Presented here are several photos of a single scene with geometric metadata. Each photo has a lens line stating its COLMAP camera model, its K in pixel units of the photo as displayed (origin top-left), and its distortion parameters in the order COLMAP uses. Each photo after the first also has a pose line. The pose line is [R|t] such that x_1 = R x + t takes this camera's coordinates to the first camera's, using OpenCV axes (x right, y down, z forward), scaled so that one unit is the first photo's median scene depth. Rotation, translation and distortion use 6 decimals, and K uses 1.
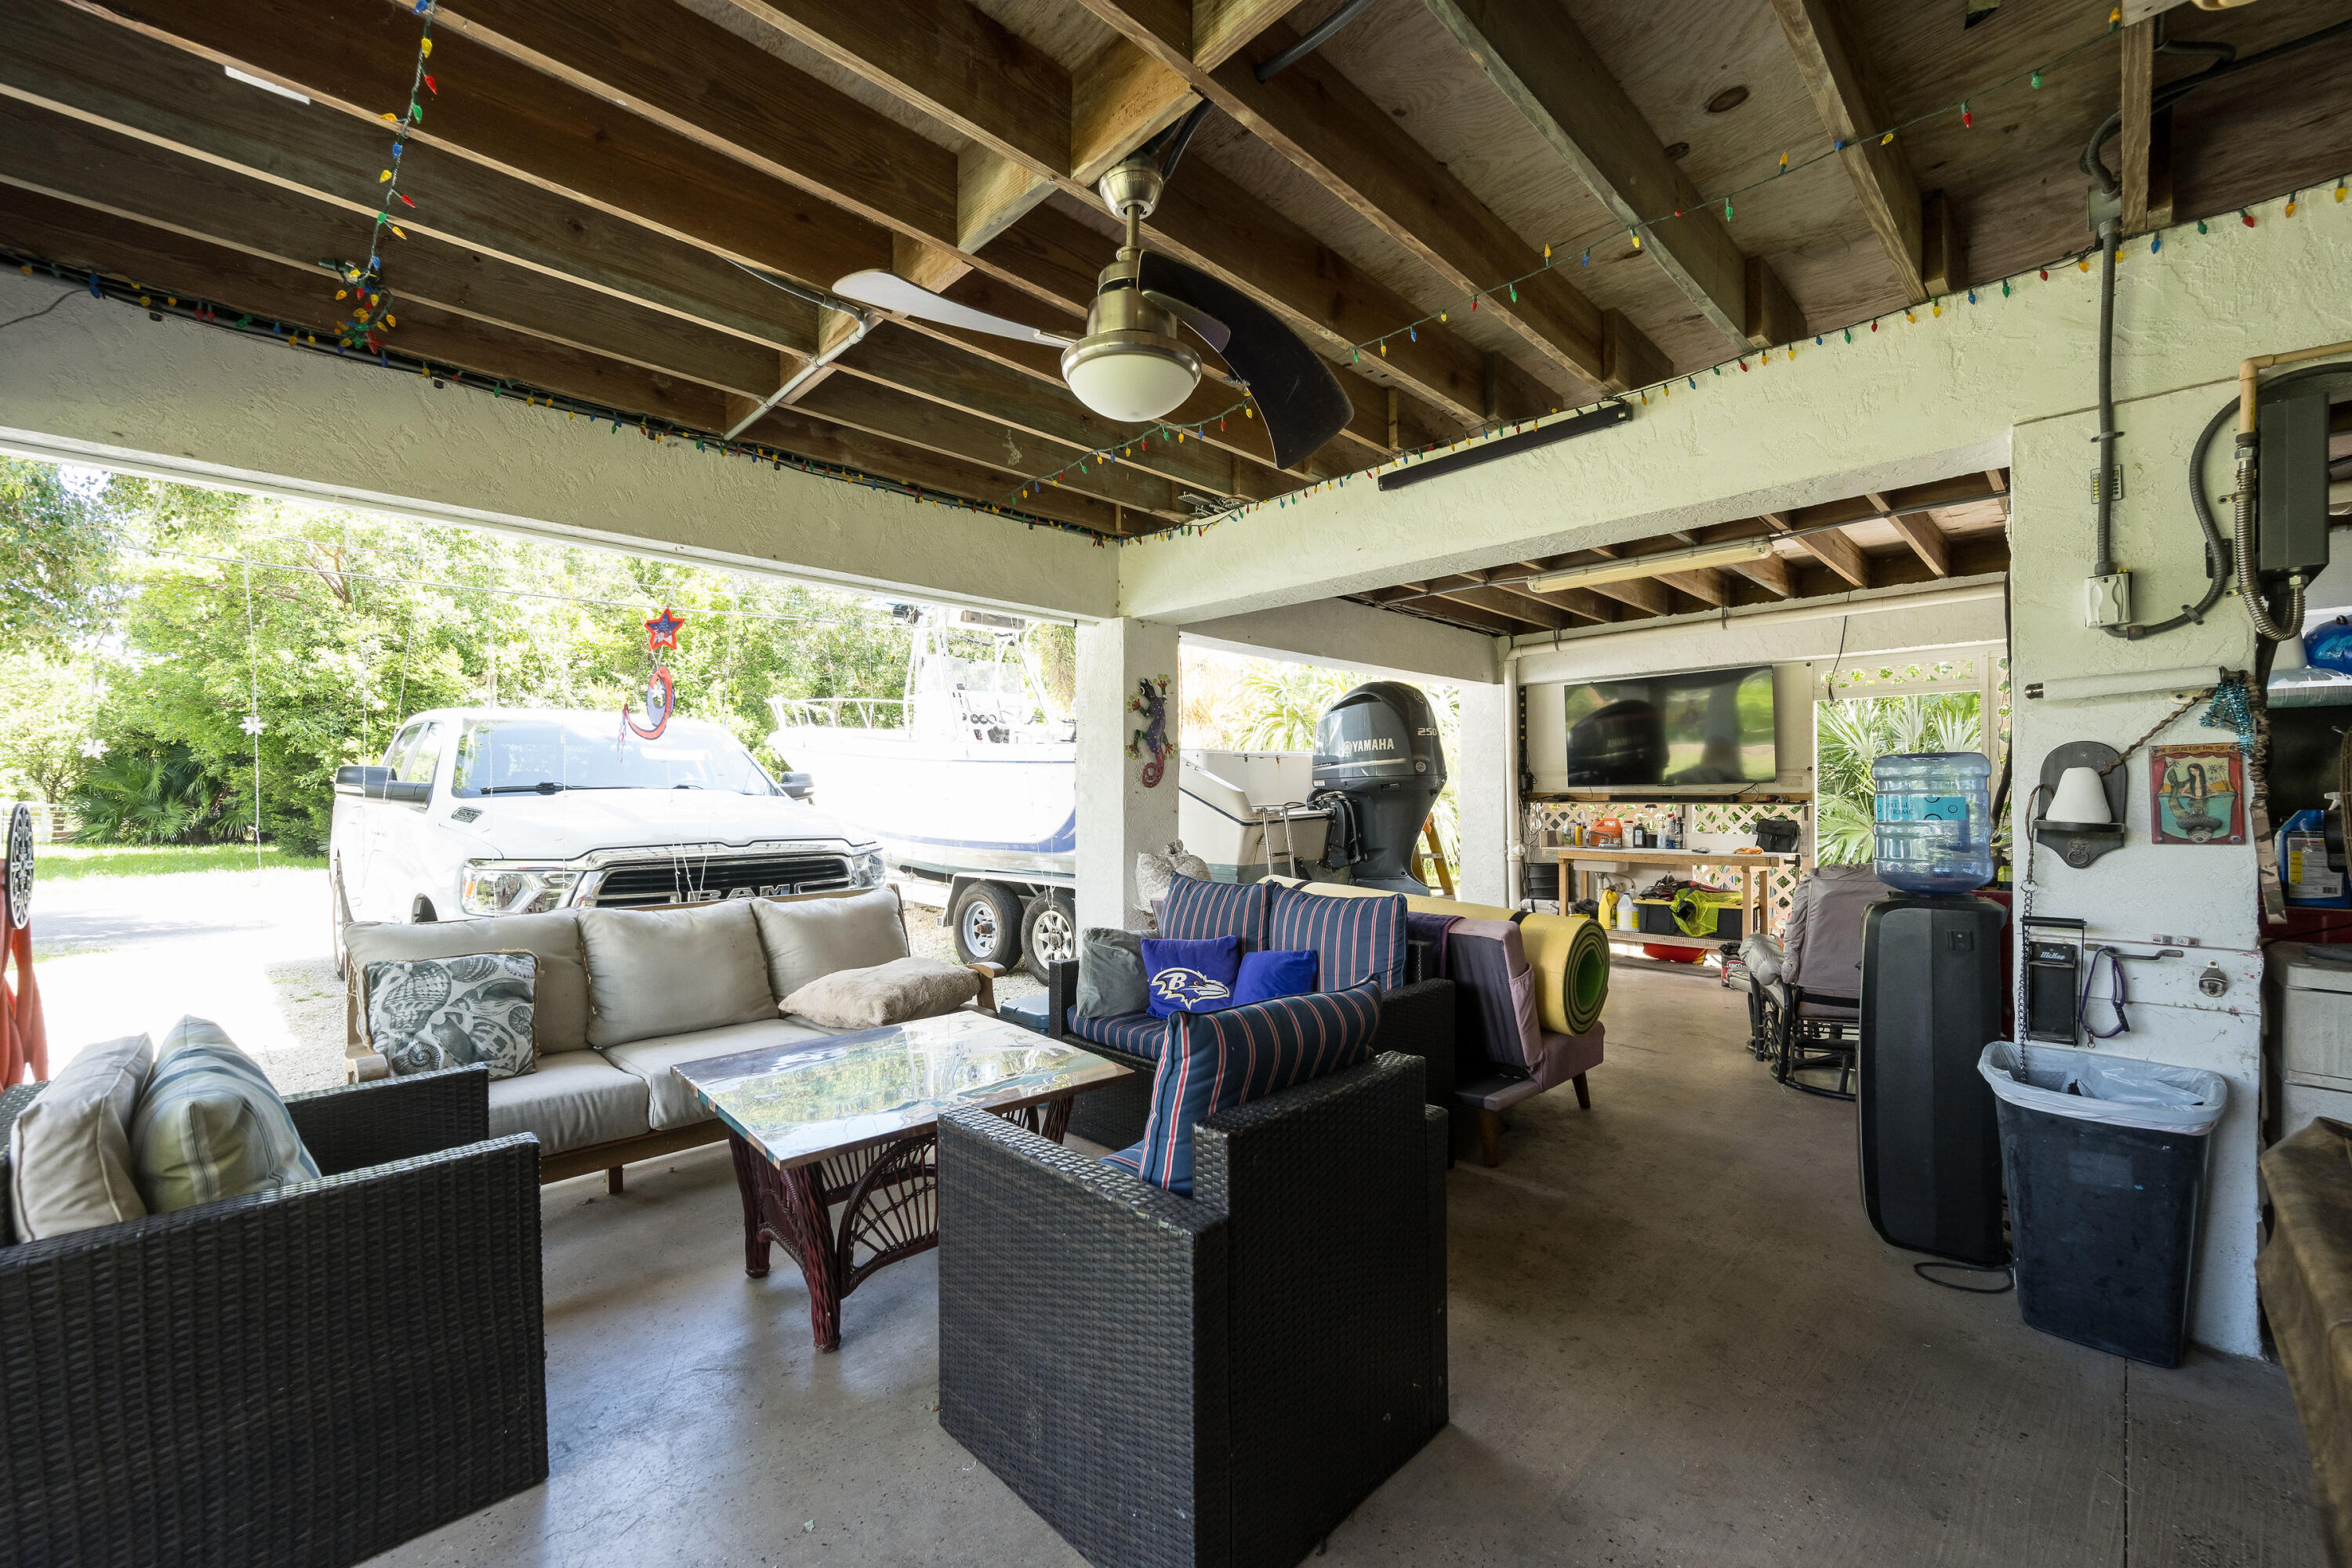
lens RADIAL K [[926.6, 0, 1179.5], [0, 926.6, 793.7], [0, 0, 1]] dist [0.006419, -0.000427]
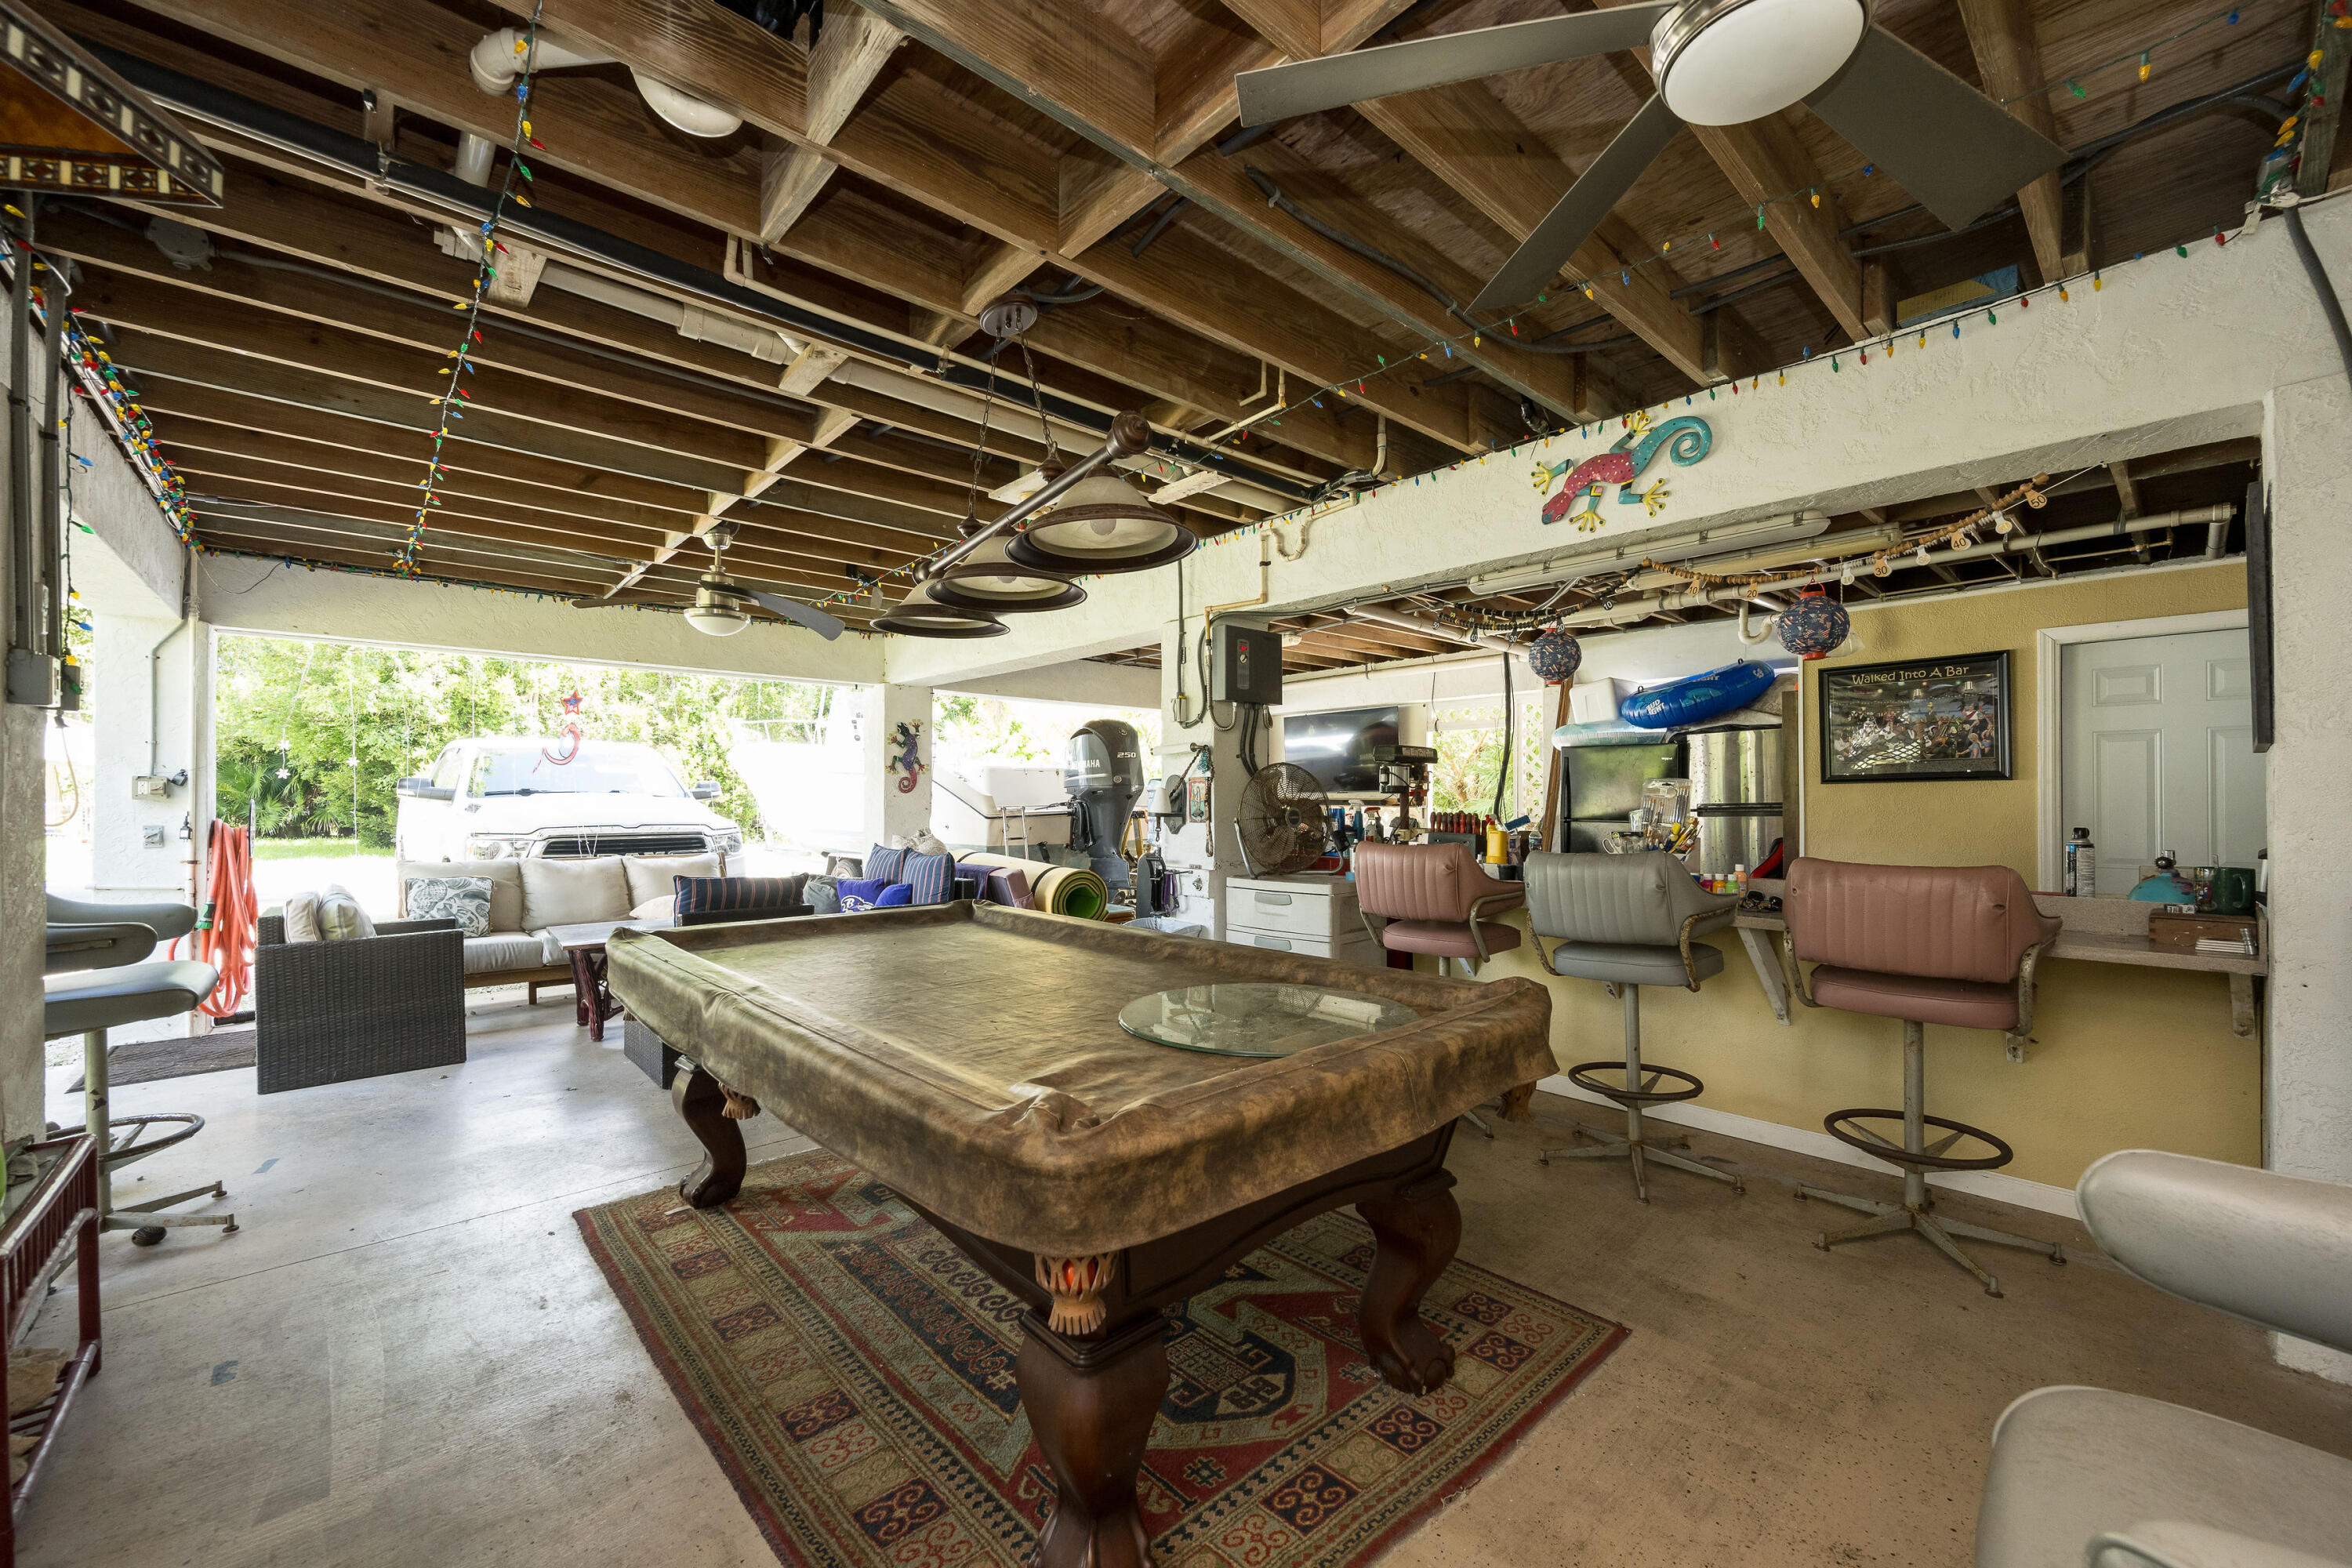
lens RADIAL K [[926.6, 0, 1172.8], [0, 926.6, 793.4], [0, 0, 1]] dist [0.006419, -0.000427]
pose [[0.998755, 0.004436, -0.049684, 0.485920], [-0.004684, 0.999977, -0.004881, -0.000854], [0.049662, 0.005108, 0.998753, -0.512781]]
